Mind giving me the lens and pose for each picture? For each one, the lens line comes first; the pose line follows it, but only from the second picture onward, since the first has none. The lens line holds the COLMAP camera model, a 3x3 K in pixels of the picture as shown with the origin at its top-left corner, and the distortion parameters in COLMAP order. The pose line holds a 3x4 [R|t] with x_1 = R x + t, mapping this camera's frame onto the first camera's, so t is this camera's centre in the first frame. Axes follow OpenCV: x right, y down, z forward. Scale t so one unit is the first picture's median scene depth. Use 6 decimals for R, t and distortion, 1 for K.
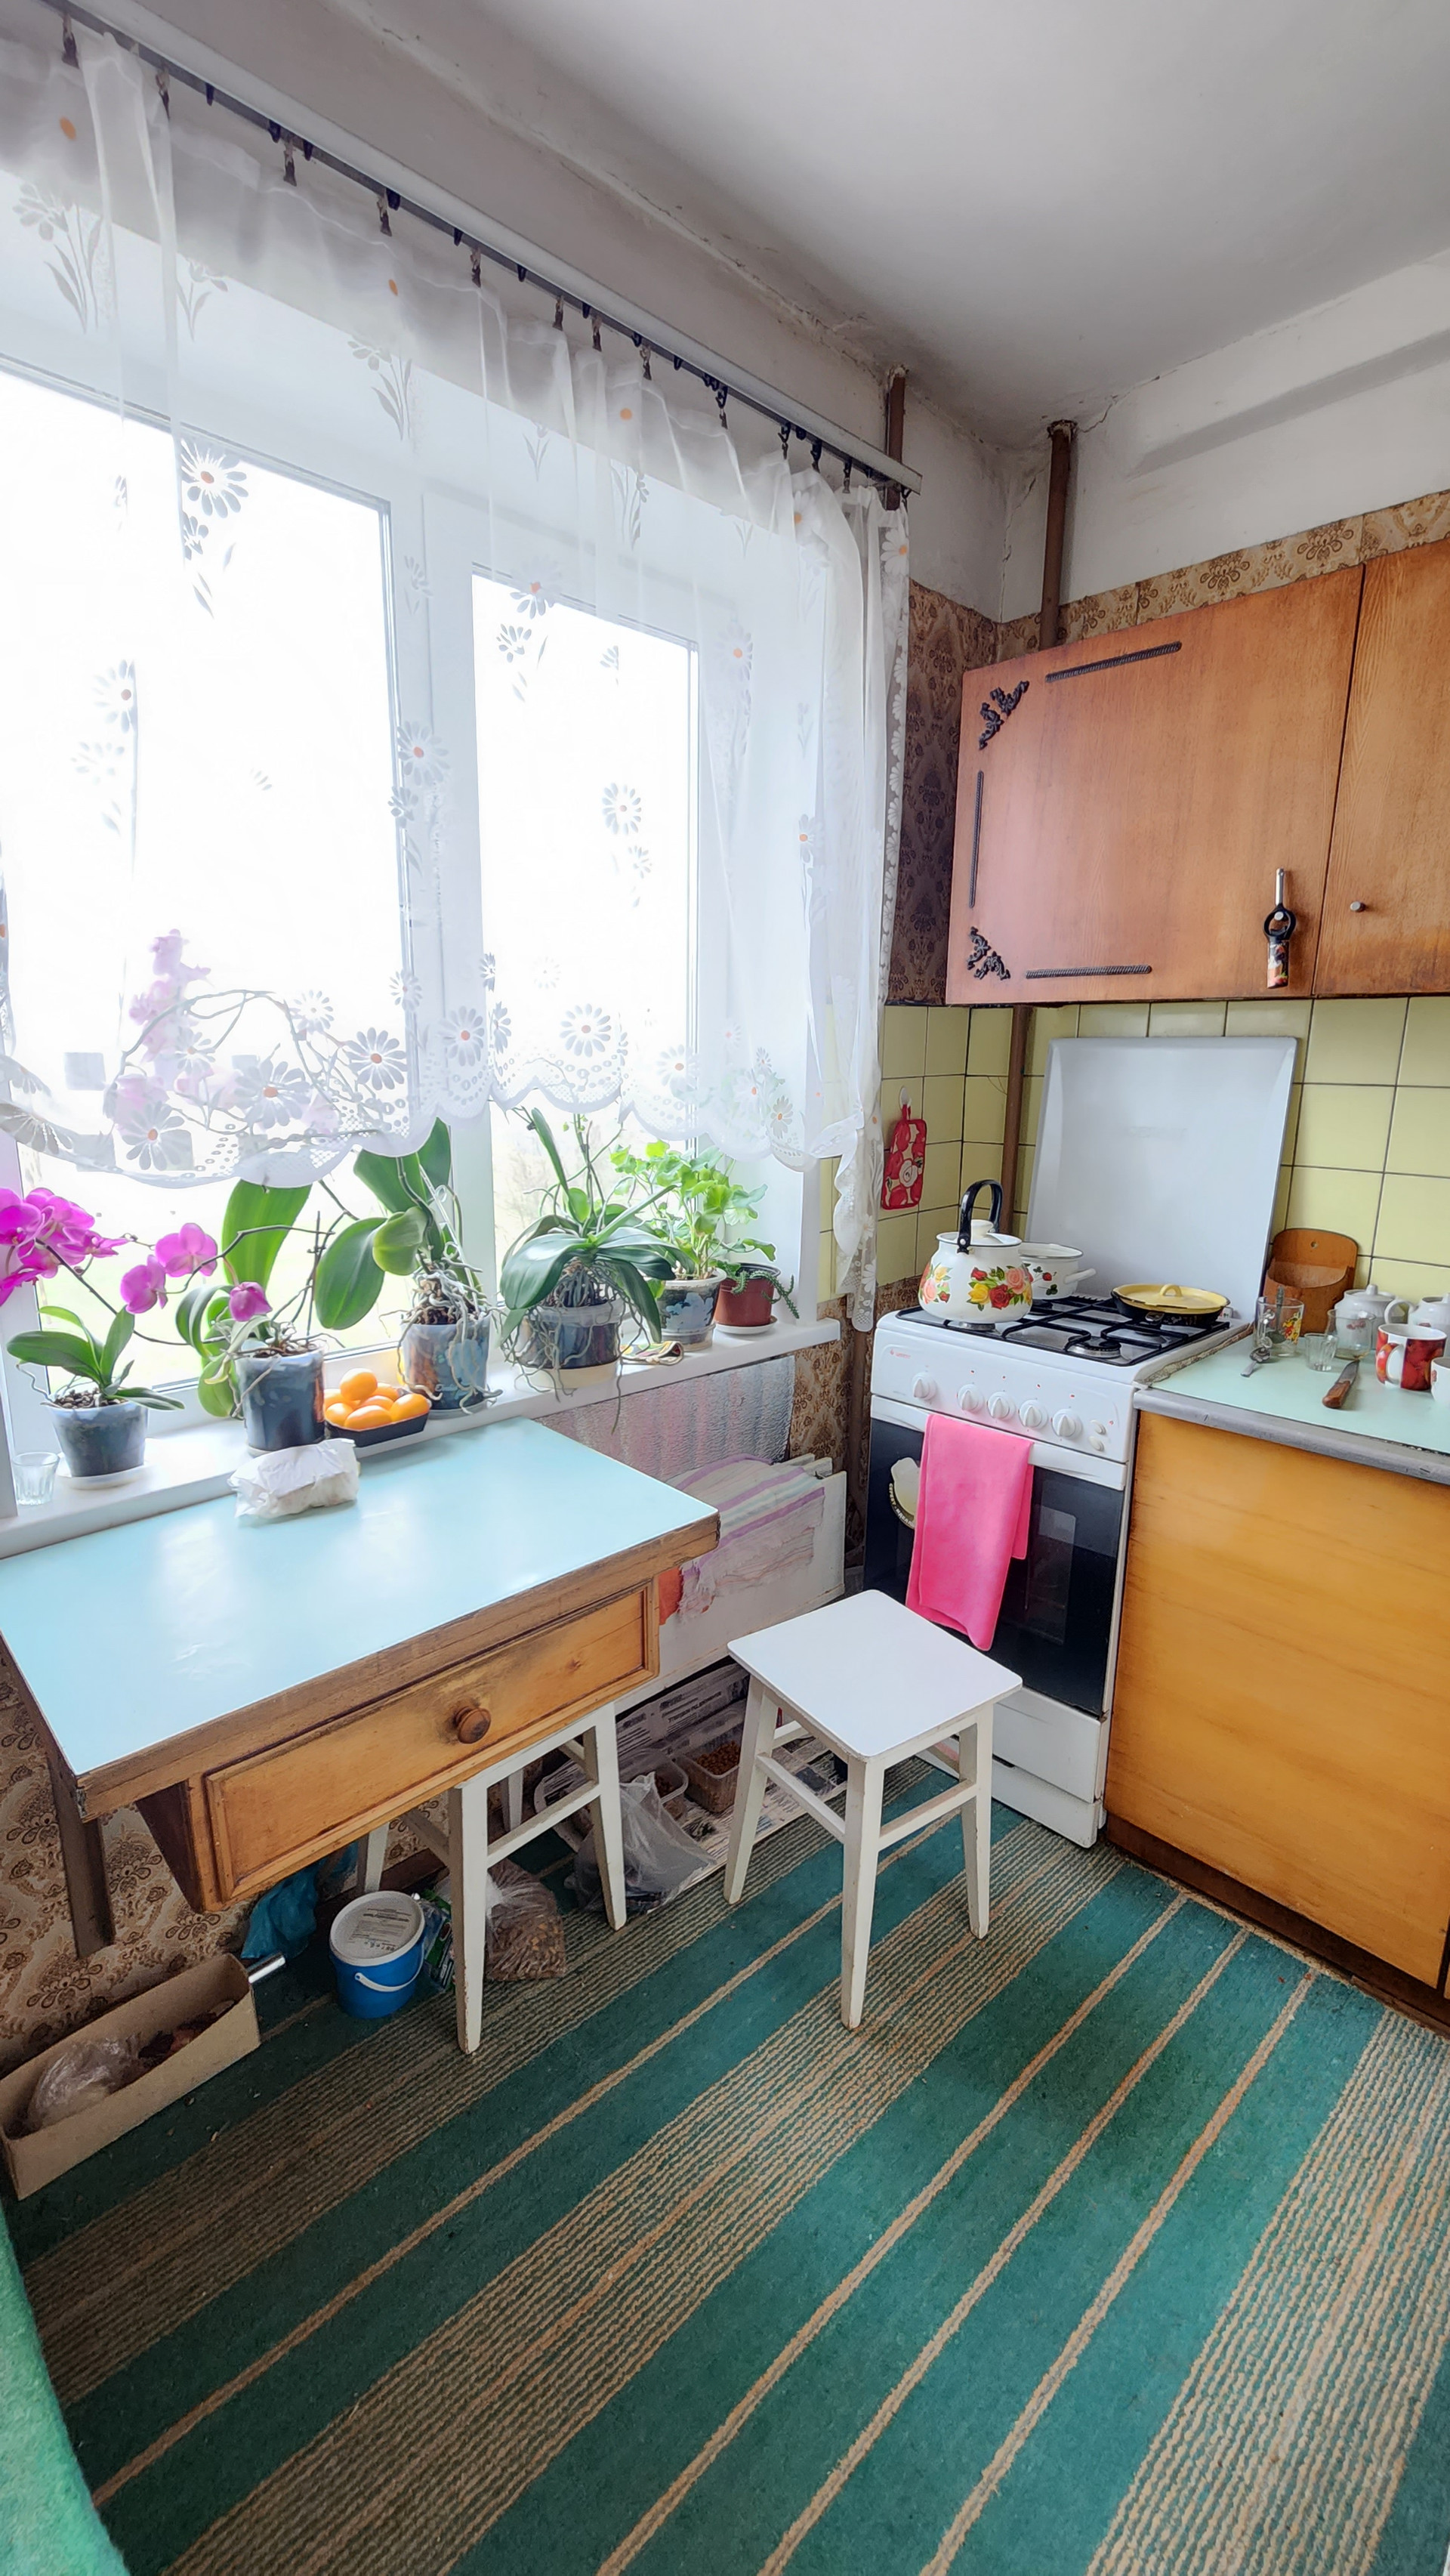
lens RADIAL K [[1067.6, 0, 727.3], [0, 1067.6, 1287.0], [0, 0, 1]] dist [-0.008357, 0.002038]
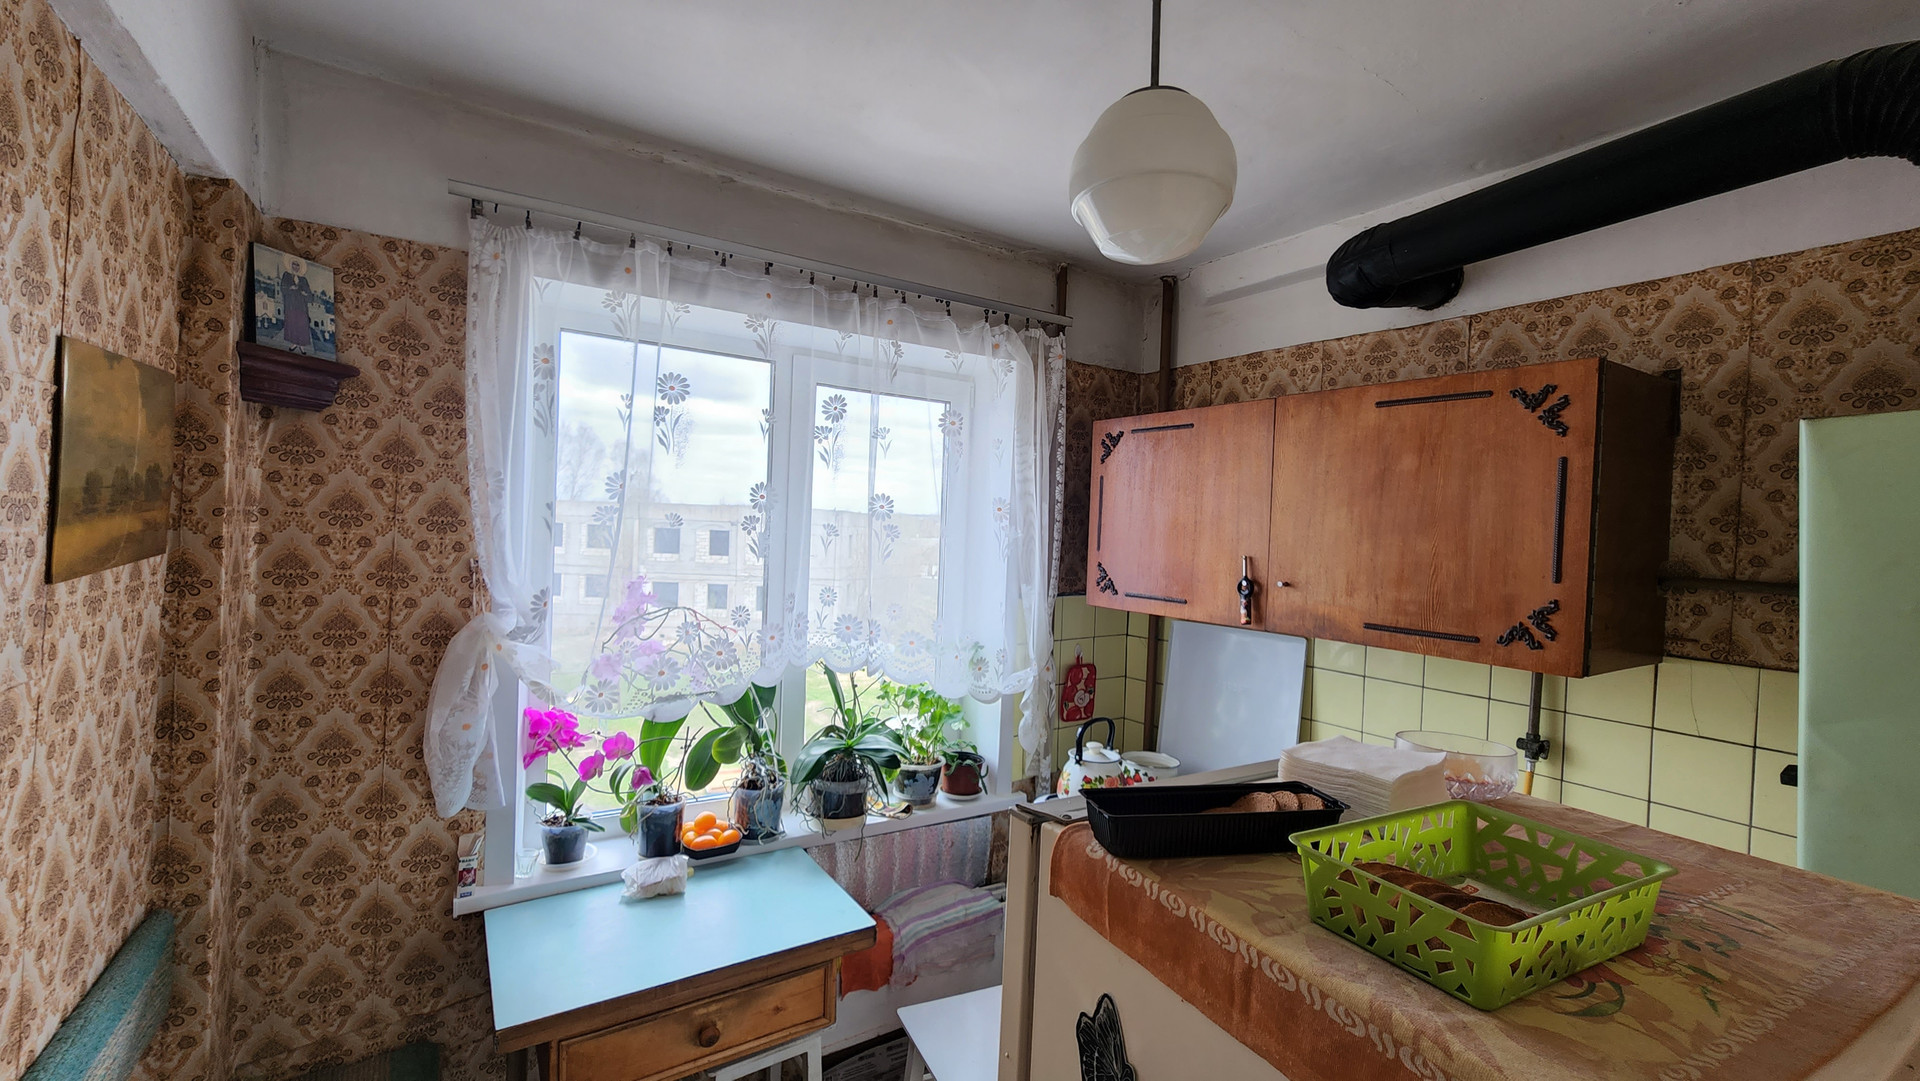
lens RADIAL K [[795.9, 0, 958.1], [0, 795.9, 539.1], [0, 0, 1]] dist [-0.008357, 0.002038]
pose [[0.981426, 0.030081, -0.189468, 0.287993], [-0.068714, 0.977223, -0.200783, -0.123455], [0.179113, 0.210073, 0.961139, -0.283020]]
